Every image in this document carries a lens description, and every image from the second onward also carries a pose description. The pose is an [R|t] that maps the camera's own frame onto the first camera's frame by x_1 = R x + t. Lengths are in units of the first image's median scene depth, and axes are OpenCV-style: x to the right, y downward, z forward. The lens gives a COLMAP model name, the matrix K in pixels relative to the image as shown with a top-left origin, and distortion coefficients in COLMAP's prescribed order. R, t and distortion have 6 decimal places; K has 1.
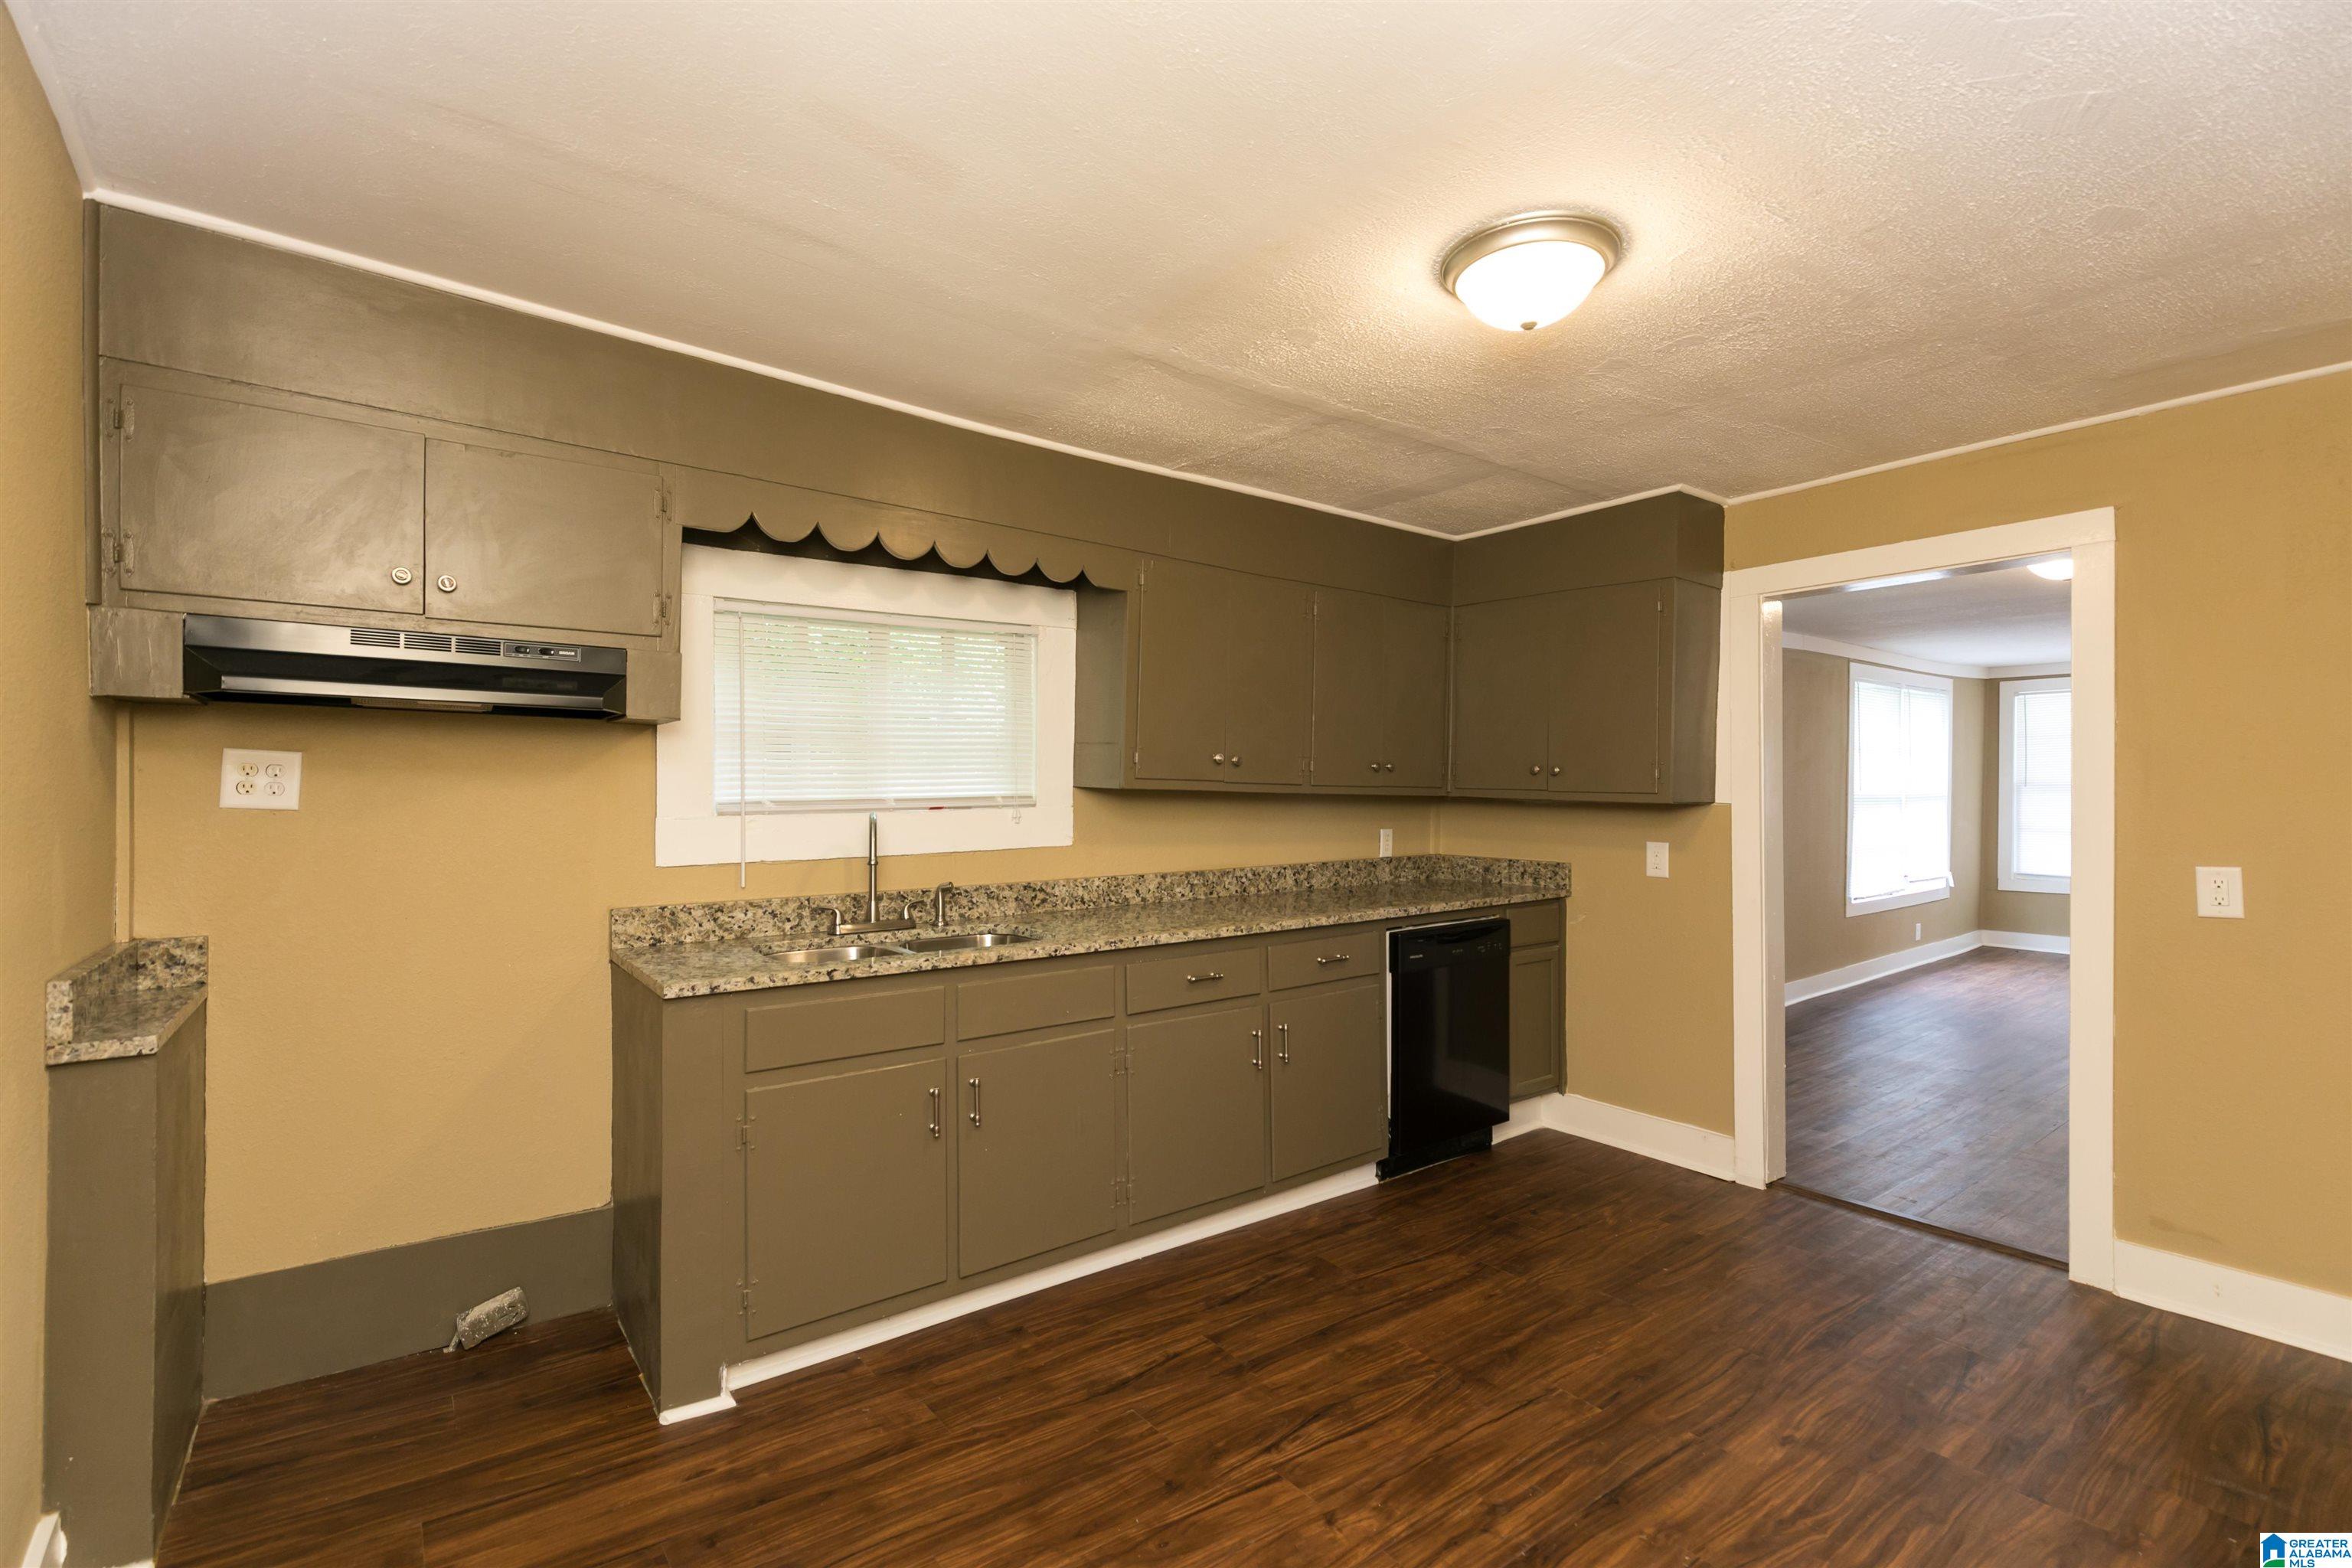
lens RADIAL K [[1064.7, 0, 1166.4], [0, 1064.7, 792.2], [0, 0, 1]] dist [0.007703, -0.000928]
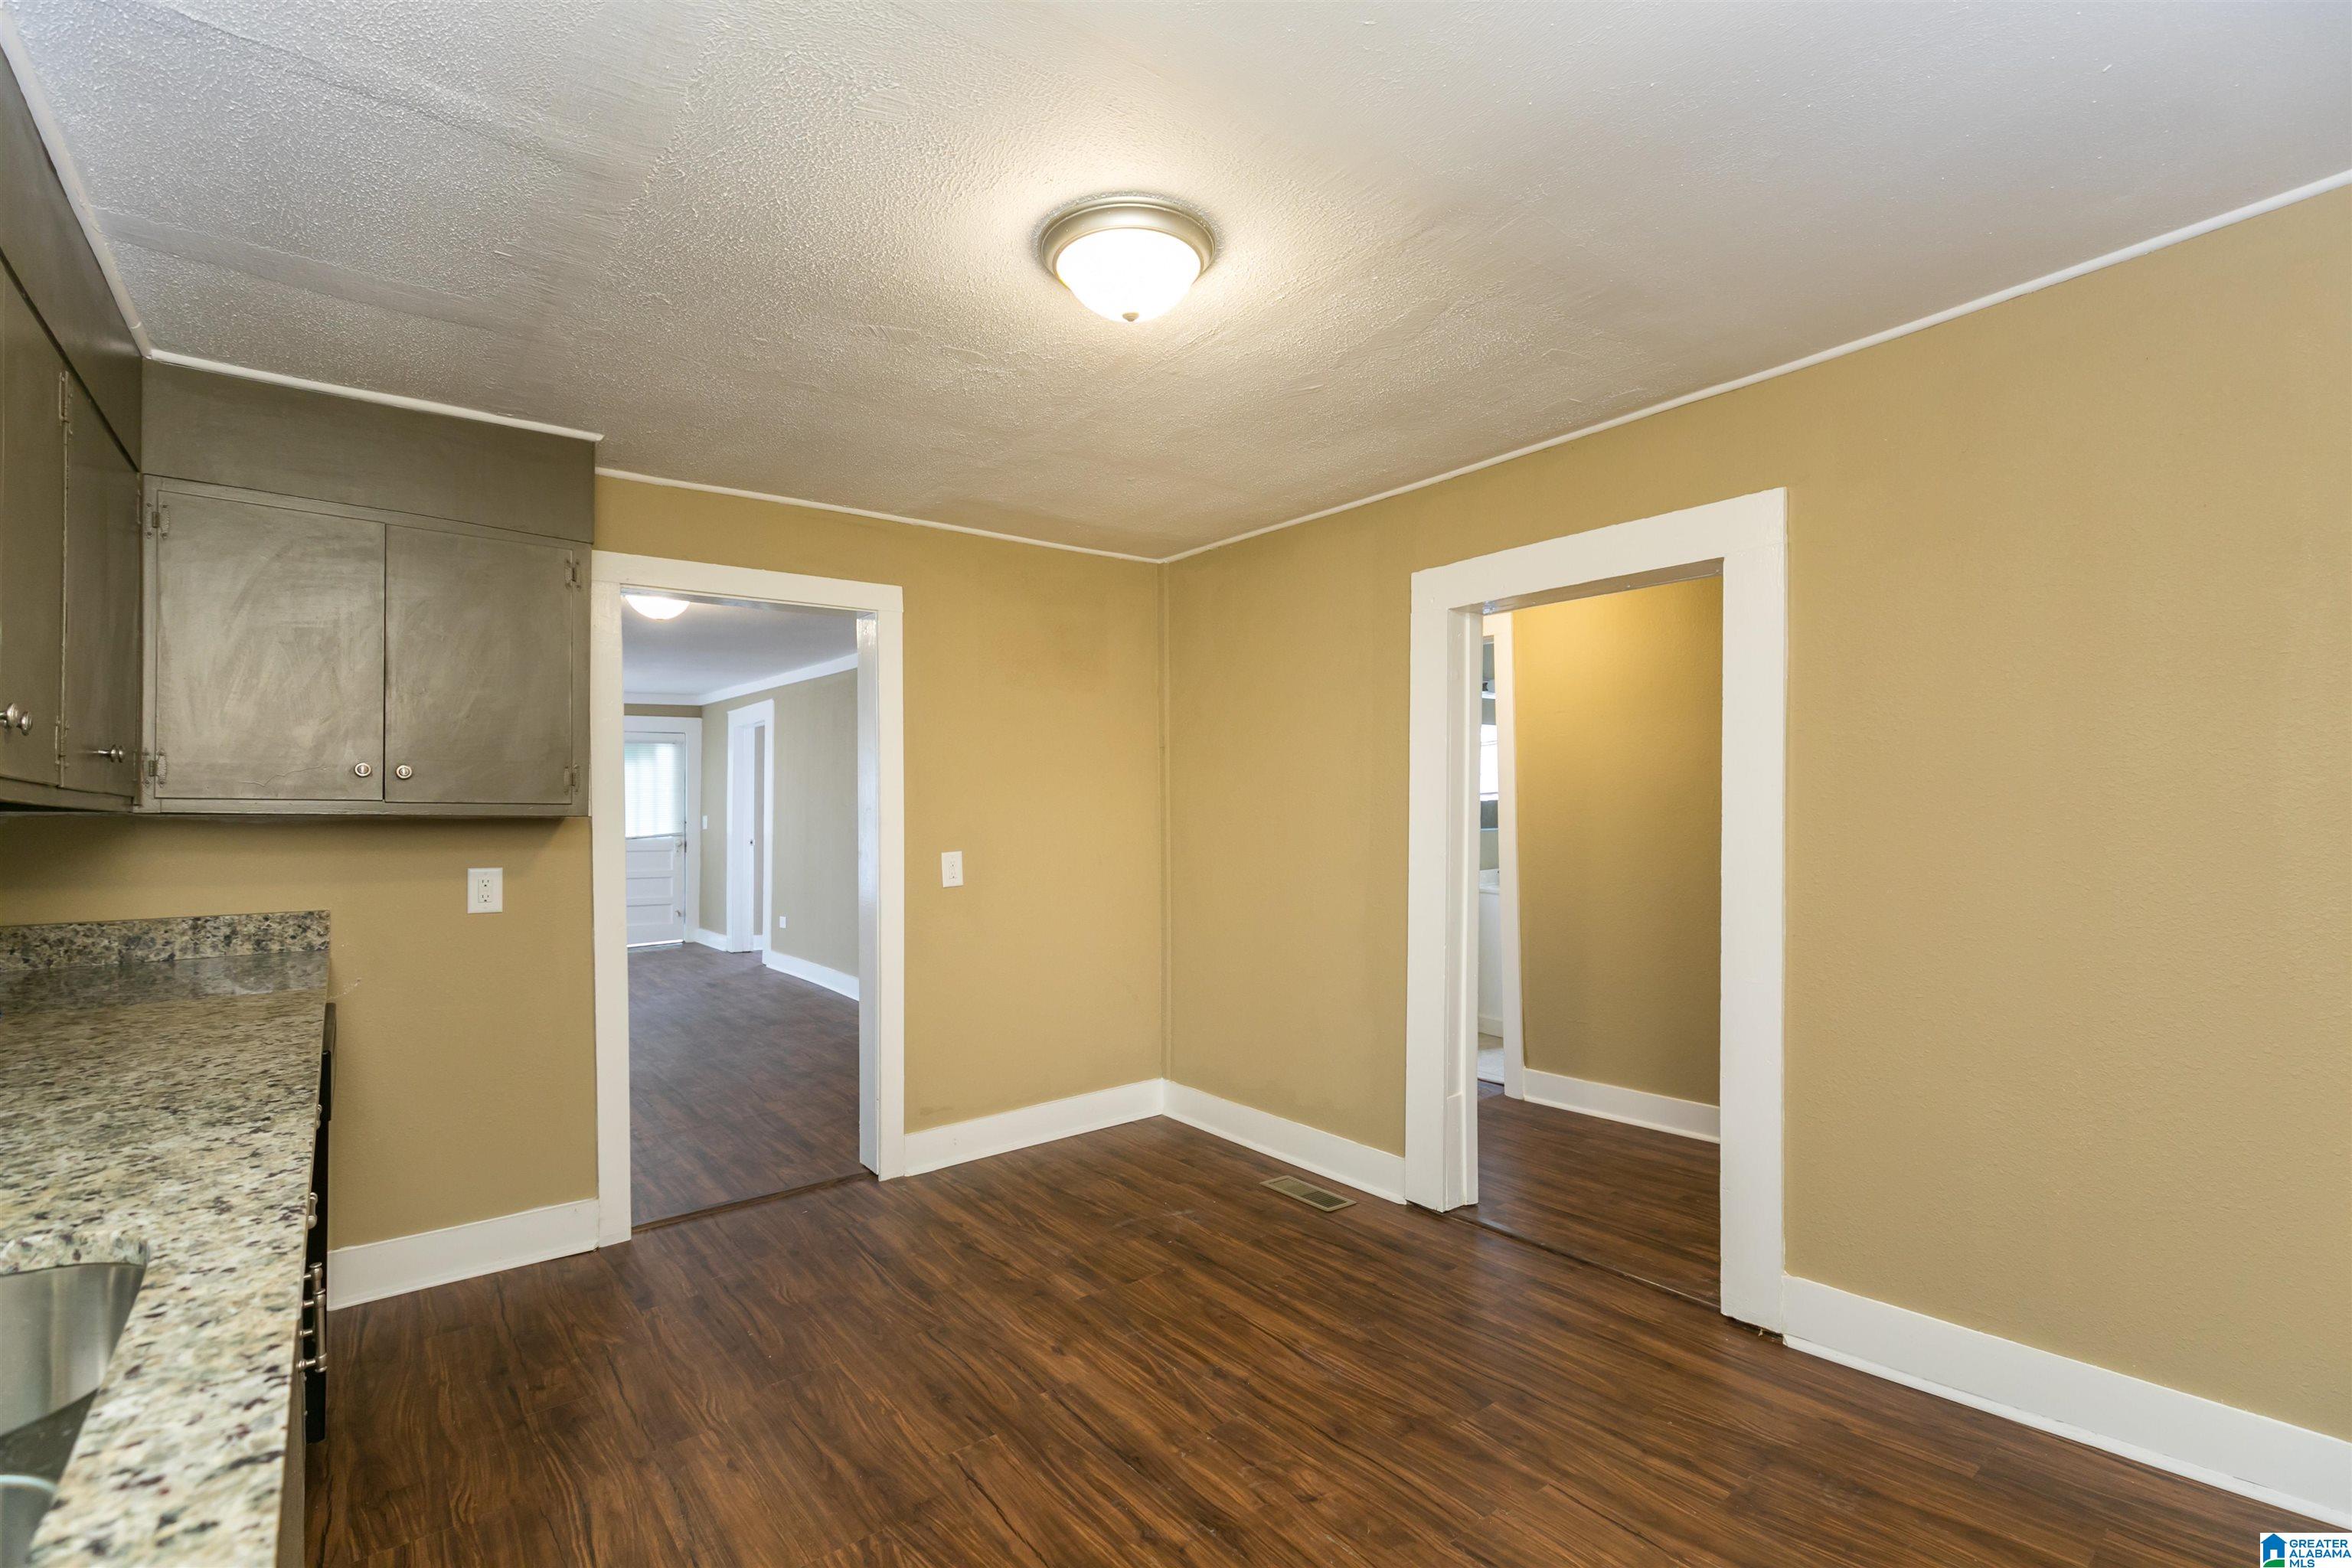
lens RADIAL K [[1064.7, 0, 1180.1], [0, 1064.7, 814.9], [0, 0, 1]] dist [0.007703, -0.000928]
pose [[-0.029659, -0.009085, 0.999519, -0.468600], [0.011099, 0.999894, 0.009417, 0.008656], [-0.999498, 0.011373, -0.029555, 0.718011]]
